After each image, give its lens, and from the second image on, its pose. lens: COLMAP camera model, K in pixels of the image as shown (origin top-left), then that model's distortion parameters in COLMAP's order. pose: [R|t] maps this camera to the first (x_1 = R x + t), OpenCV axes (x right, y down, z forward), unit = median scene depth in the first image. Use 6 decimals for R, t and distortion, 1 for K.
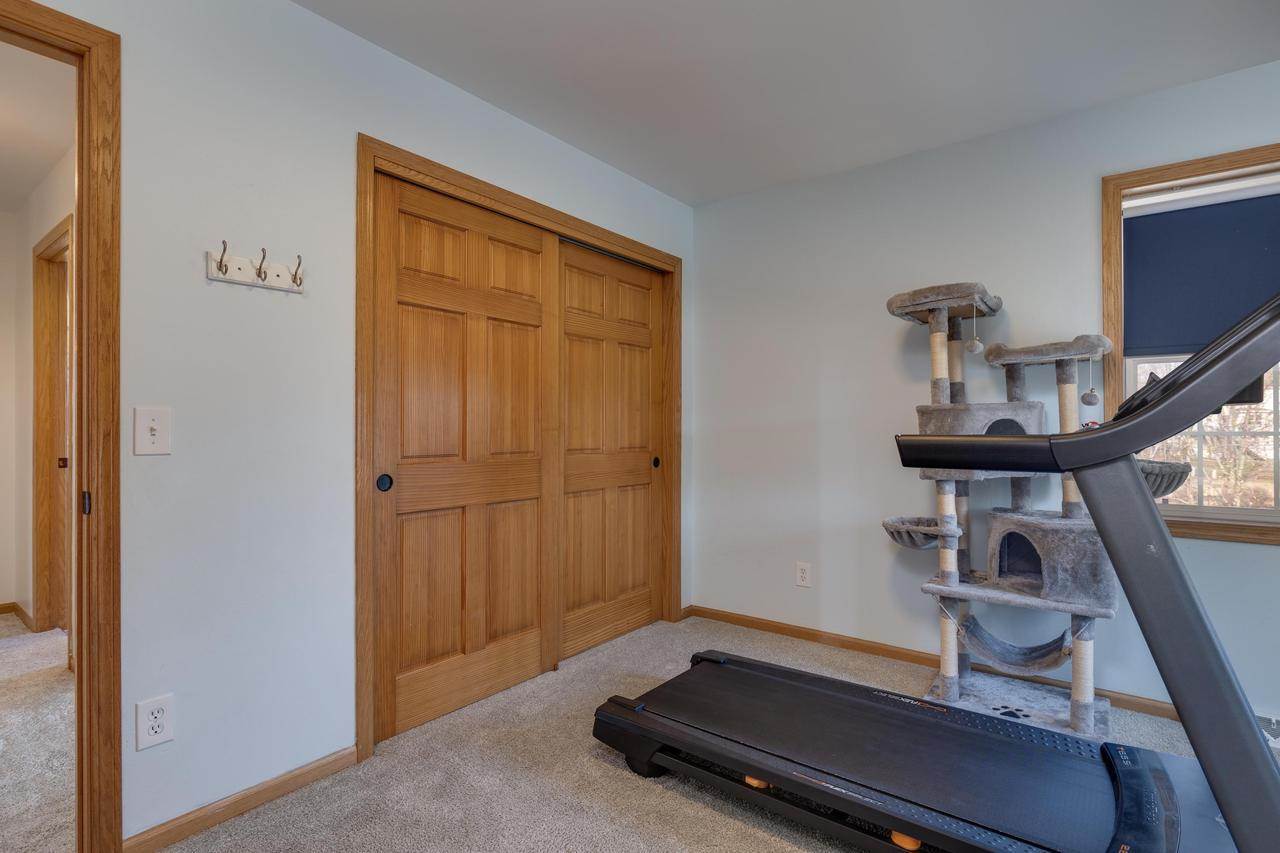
lens RADIAL K [[639.8, 0, 653.0], [0, 639.8, 423.3], [0, 0, 1]] dist [-0.002633, 0.000402]
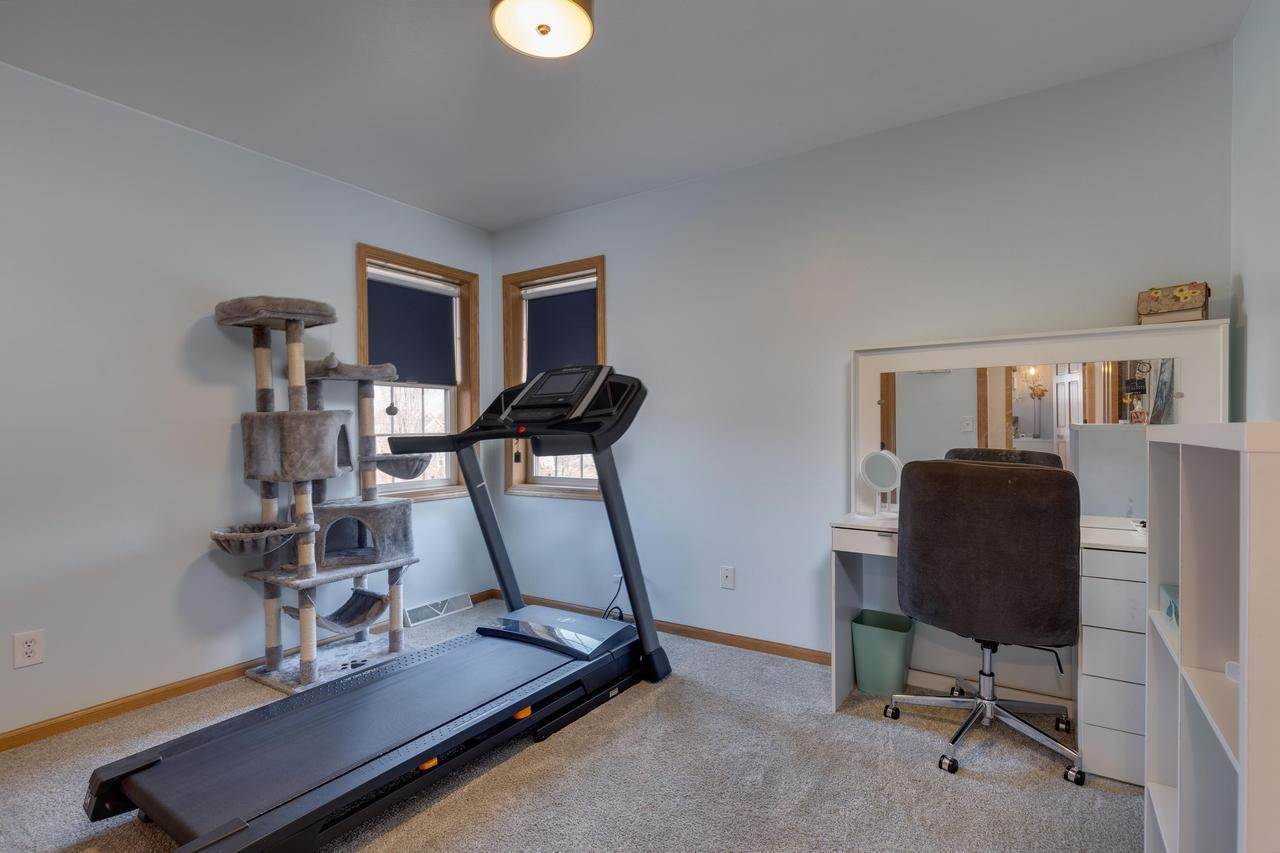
lens RADIAL K [[618.9, 0, 651.5], [0, 618.9, 430.8], [0, 0, 1]] dist [-0.004571, 0.001750]
pose [[-0.090435, -0.001092, 0.995902, -0.659705], [0.003508, 0.999993, 0.001415, 0.006025], [-0.995896, 0.003622, -0.090430, 0.533998]]
